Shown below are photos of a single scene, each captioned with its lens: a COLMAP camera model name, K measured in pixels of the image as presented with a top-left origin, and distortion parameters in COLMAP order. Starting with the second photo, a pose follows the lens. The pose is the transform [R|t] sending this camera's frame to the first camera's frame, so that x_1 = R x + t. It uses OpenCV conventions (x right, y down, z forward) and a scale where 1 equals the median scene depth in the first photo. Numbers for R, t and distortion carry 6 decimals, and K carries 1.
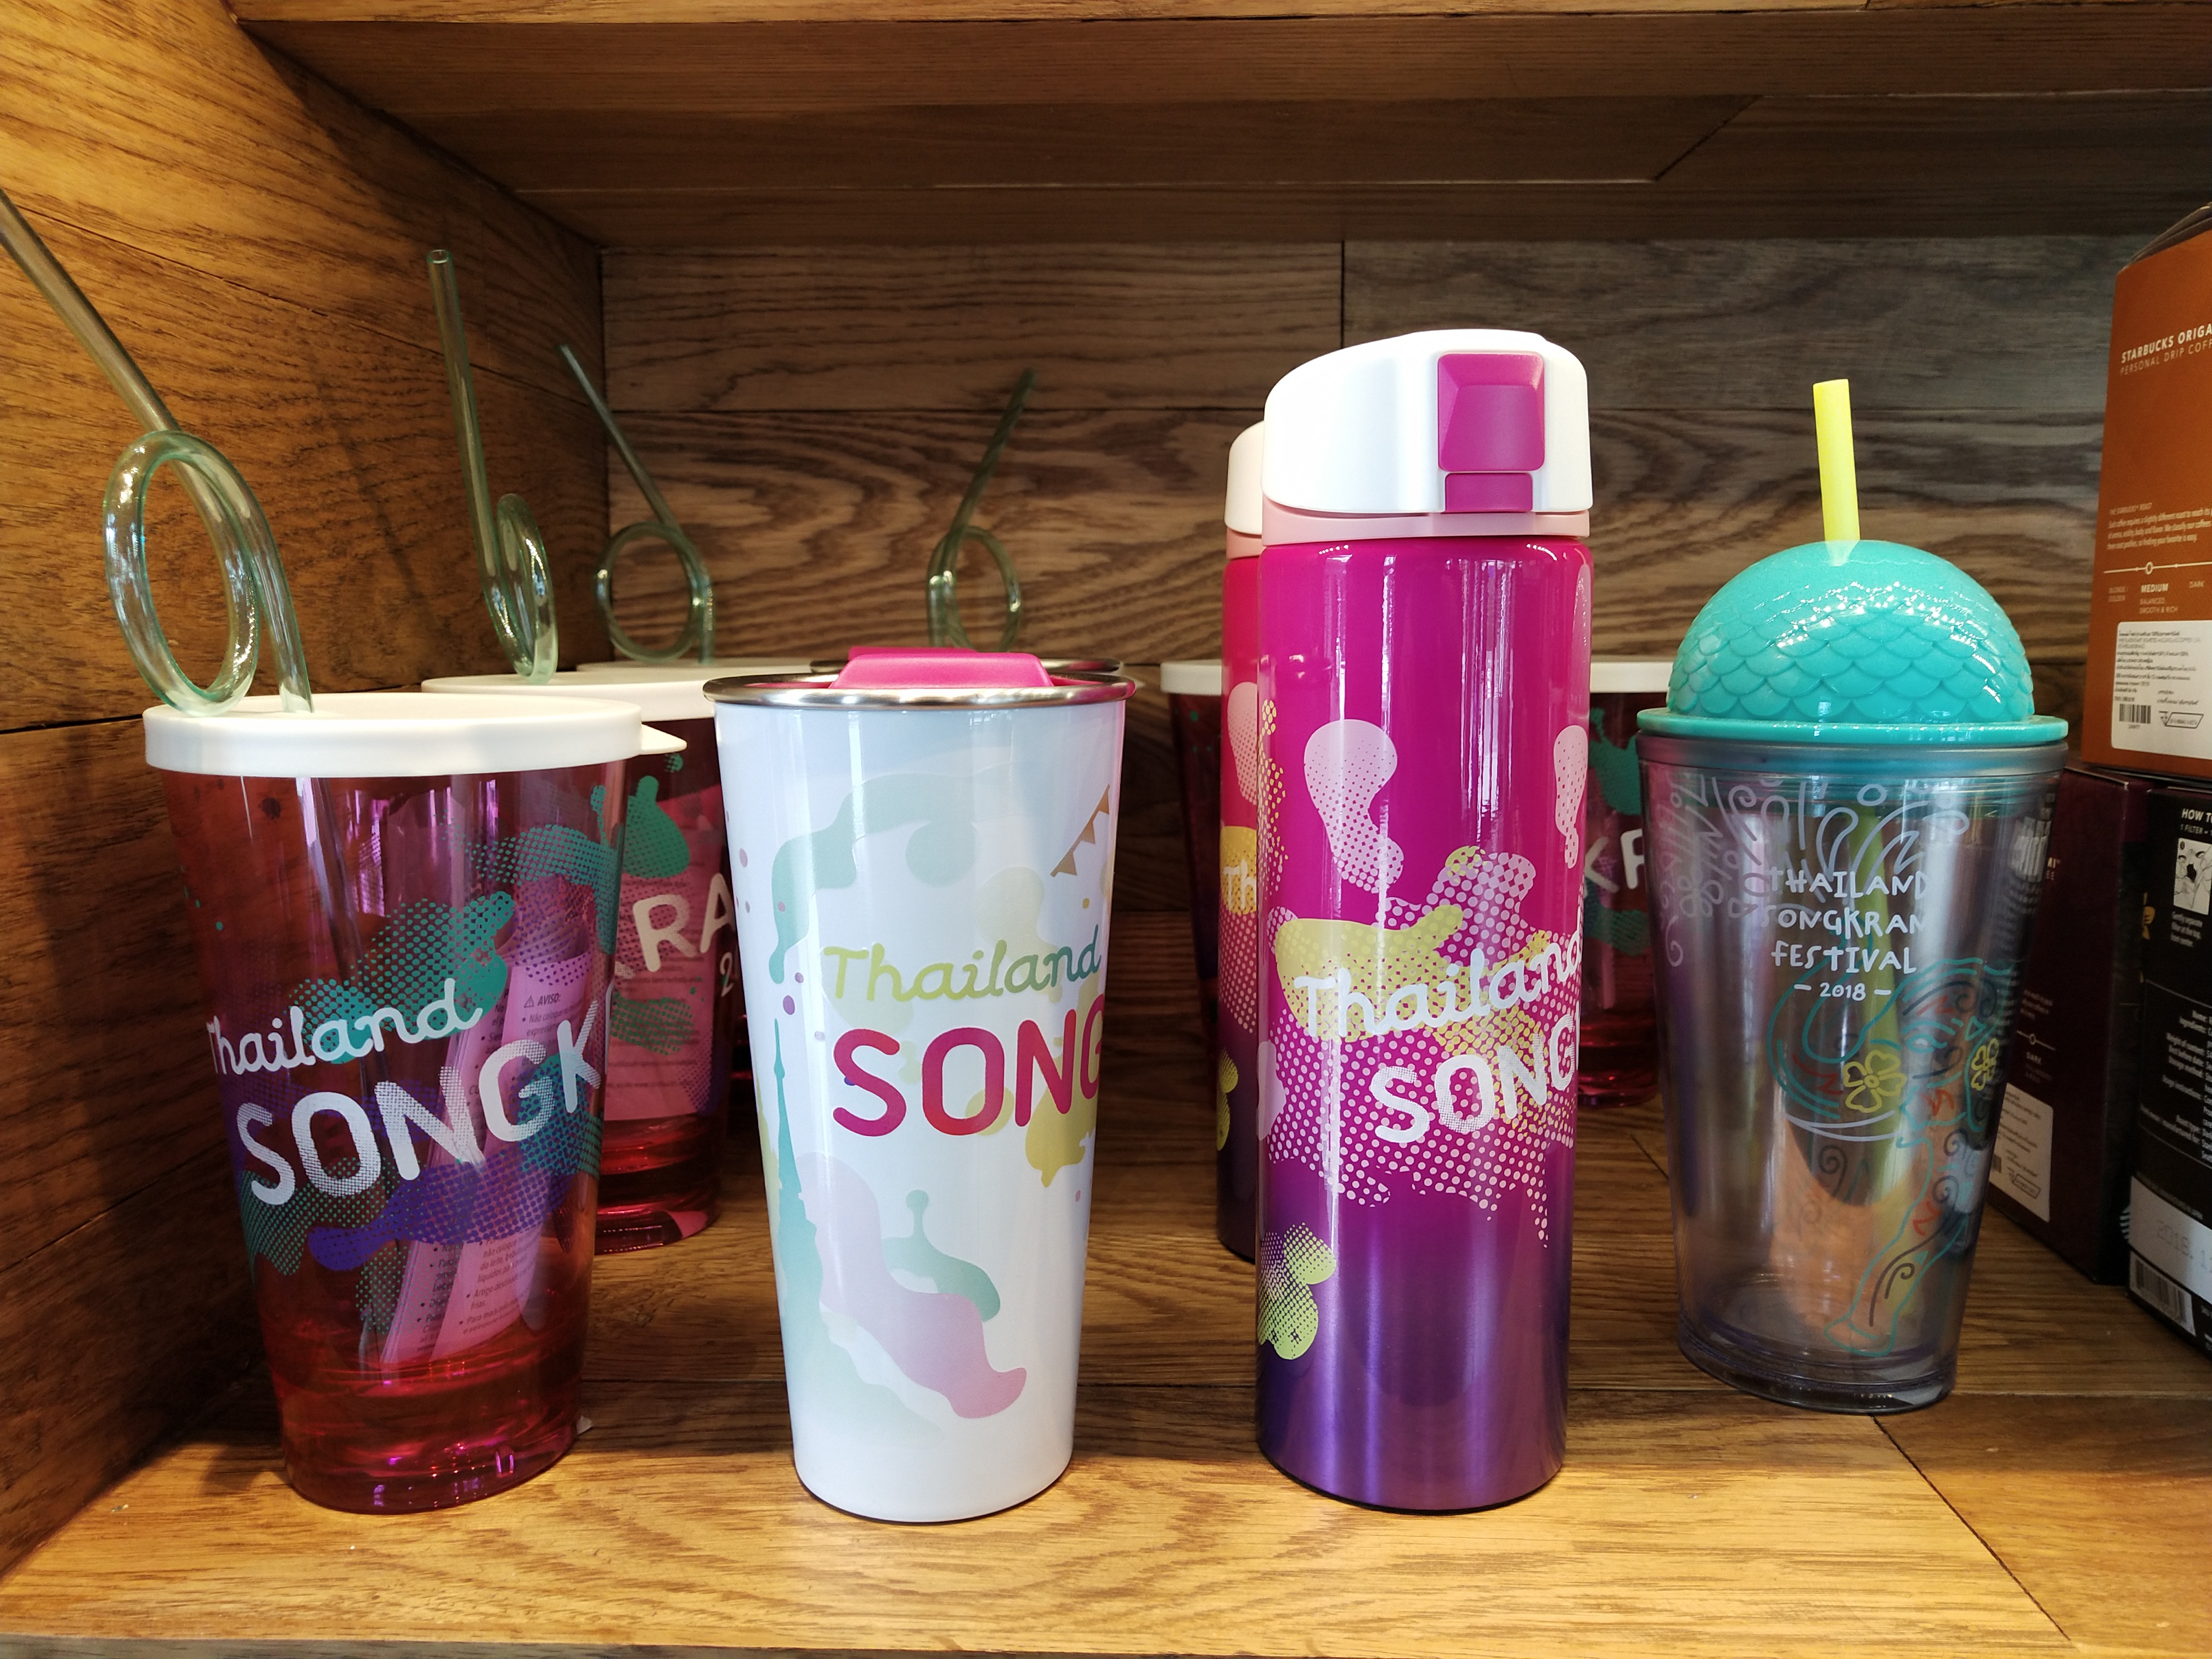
lens RADIAL K [[1742.2, 0, 1106.0], [0, 1742.2, 829.5], [0, 0, 1]] dist [-0.029436, 0.063582]
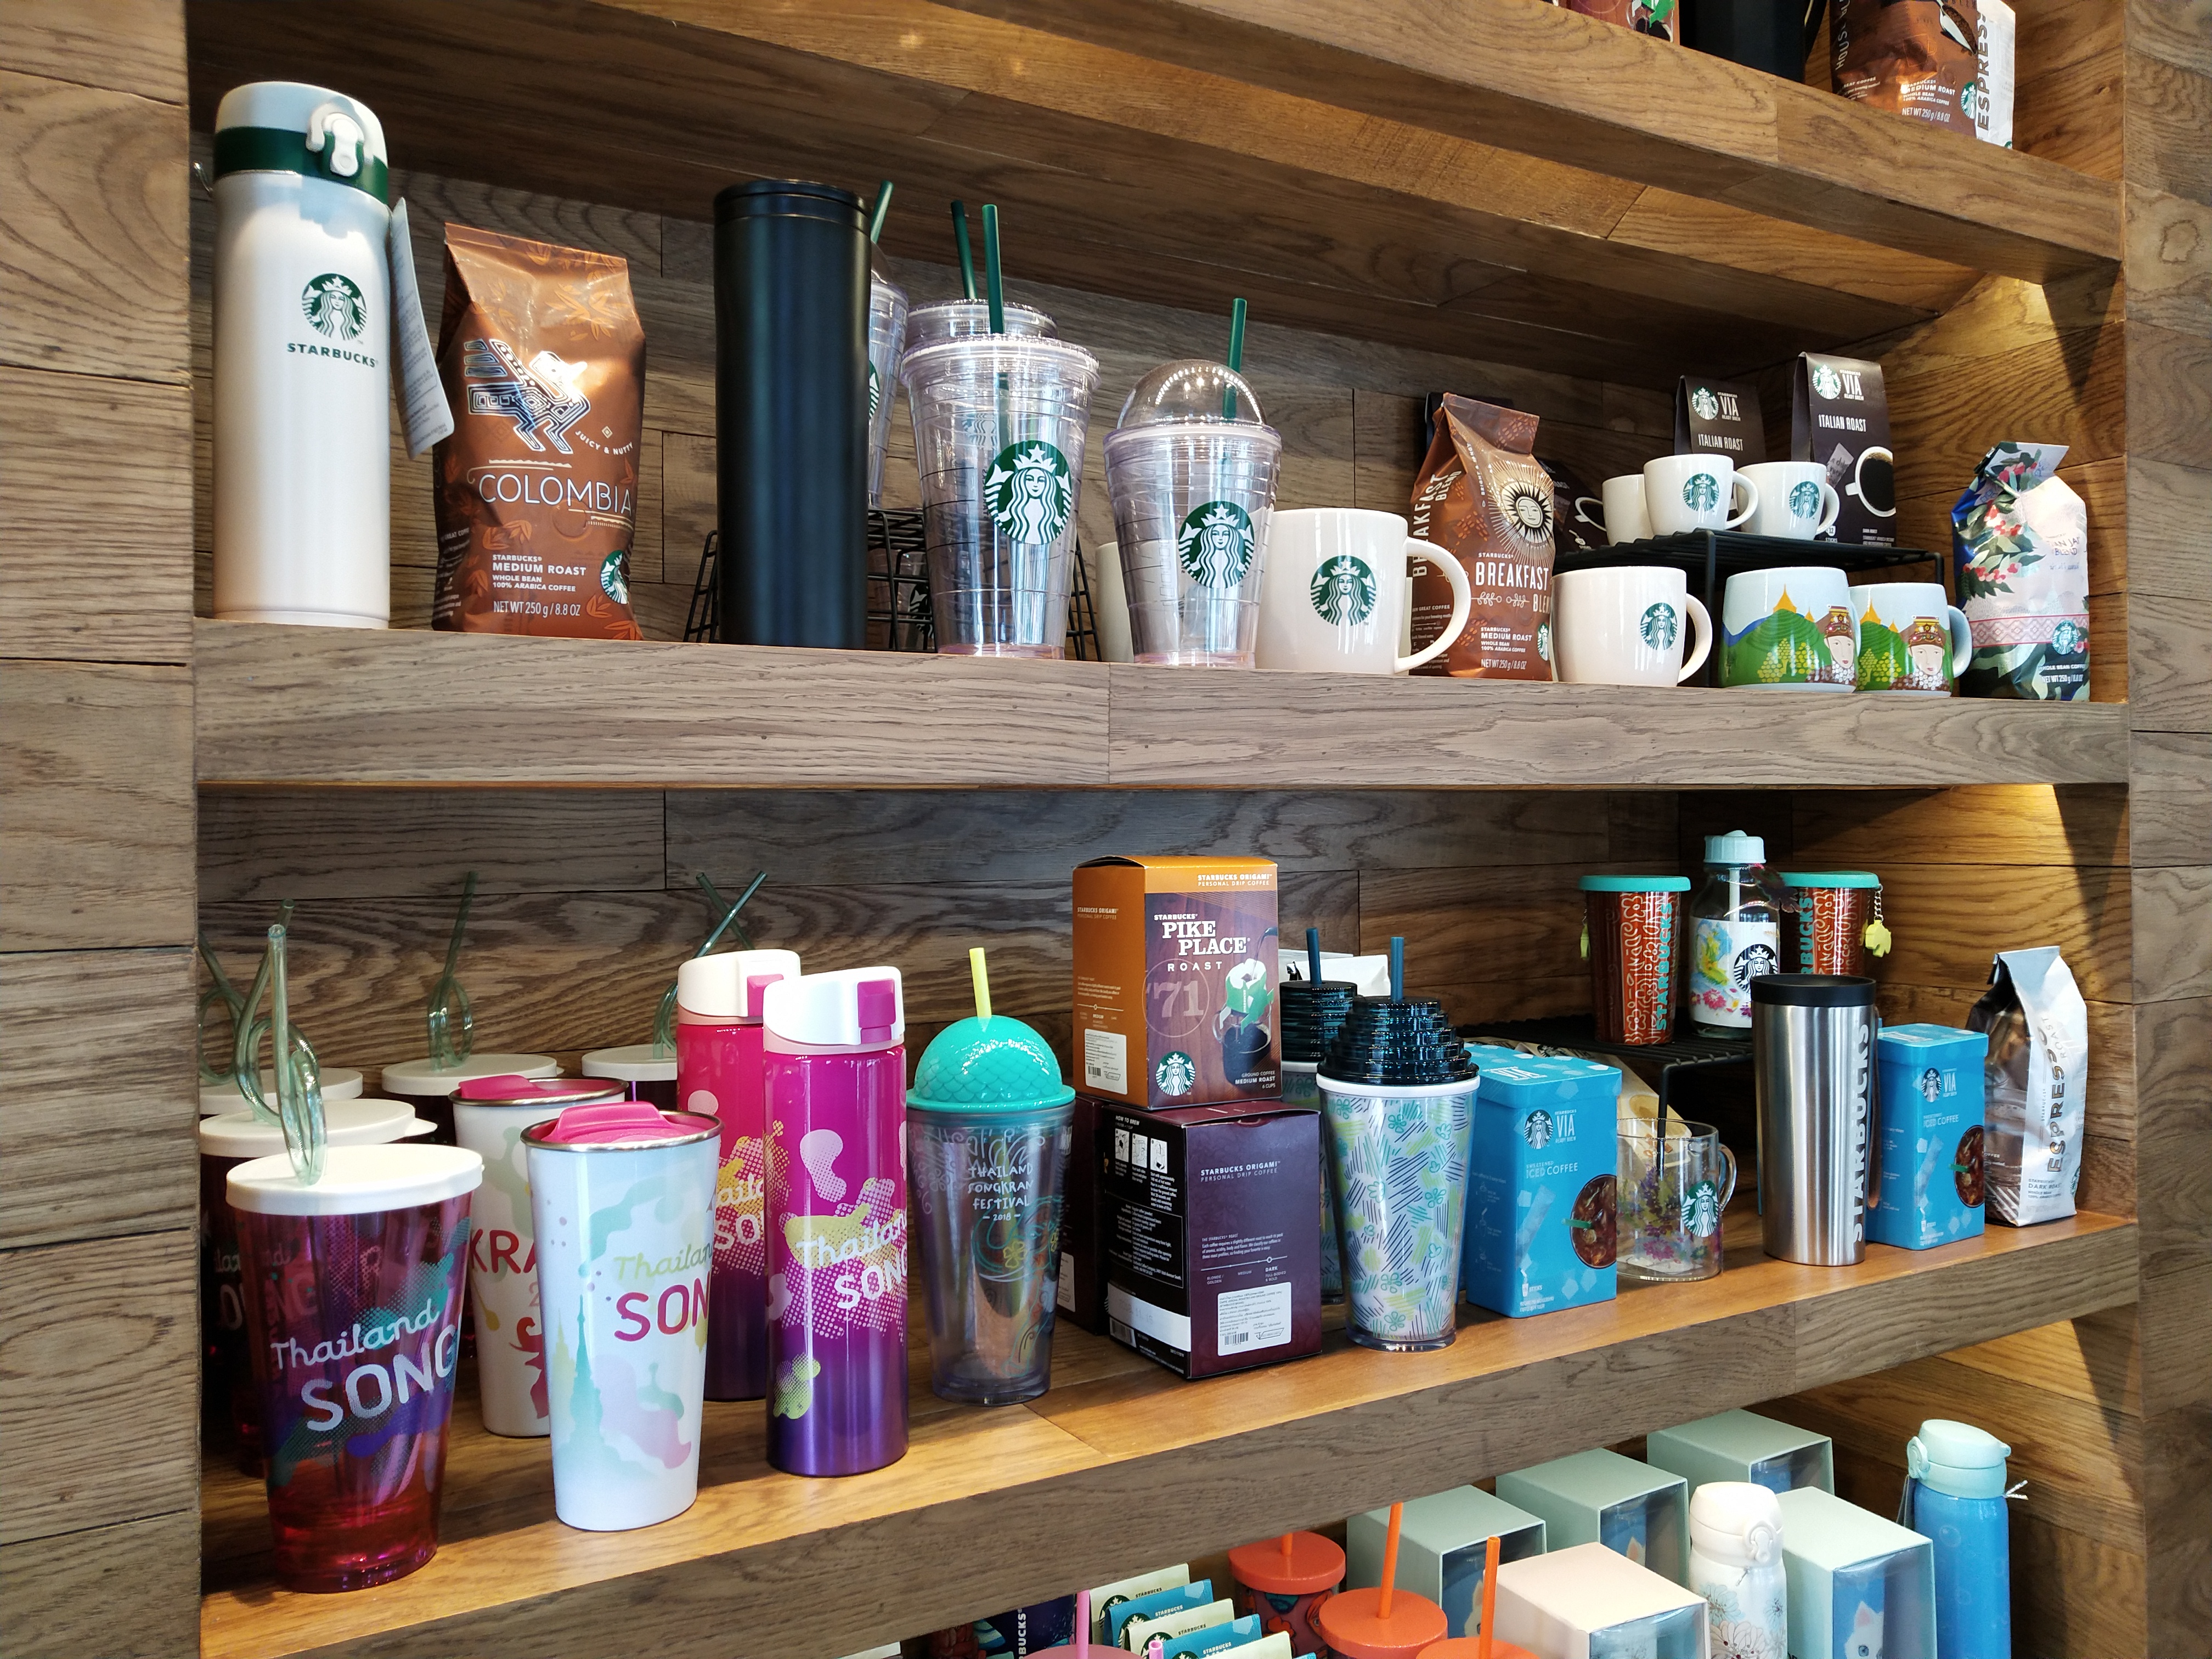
lens RADIAL K [[1779.1, 0, 1136.3], [0, 1779.1, 828.7], [0, 0, 1]] dist [-0.001119, 0.061728]
pose [[0.835555, -0.006936, 0.549364, -0.736829], [0.071205, 0.992854, -0.095764, -0.183613], [-0.544774, 0.119133, 0.830078, -1.150845]]
